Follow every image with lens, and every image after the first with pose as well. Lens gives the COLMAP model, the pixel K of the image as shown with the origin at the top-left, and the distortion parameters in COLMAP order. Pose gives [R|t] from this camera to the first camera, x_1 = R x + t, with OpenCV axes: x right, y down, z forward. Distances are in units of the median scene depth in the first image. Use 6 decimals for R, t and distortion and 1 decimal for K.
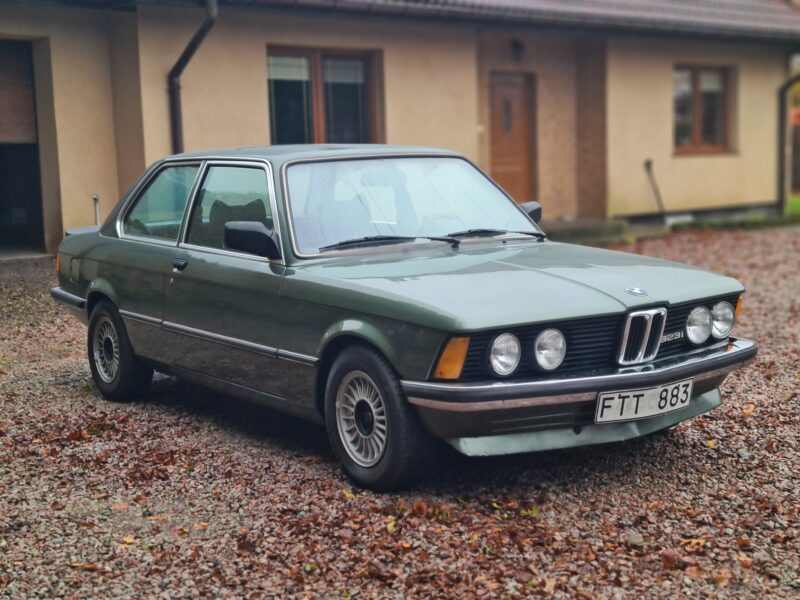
lens RADIAL K [[1205.1, 0, 400.0], [0, 1205.1, 300.0], [0, 0, 1]] dist [0.015441, 0.106553]
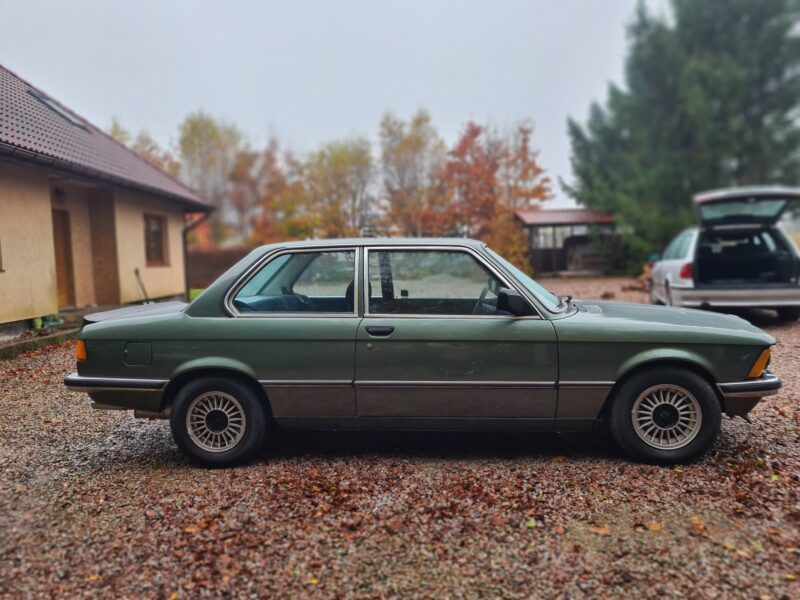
lens RADIAL K [[611.5, 0, 400.0], [0, 611.5, 300.0], [0, 0, 1]] dist [0.022200, -0.010000]
pose [[0.634800, -0.032088, 0.772010, -0.930140], [0.091438, 0.995236, -0.033821, -0.054941], [-0.767247, 0.092060, 0.634710, 0.861401]]
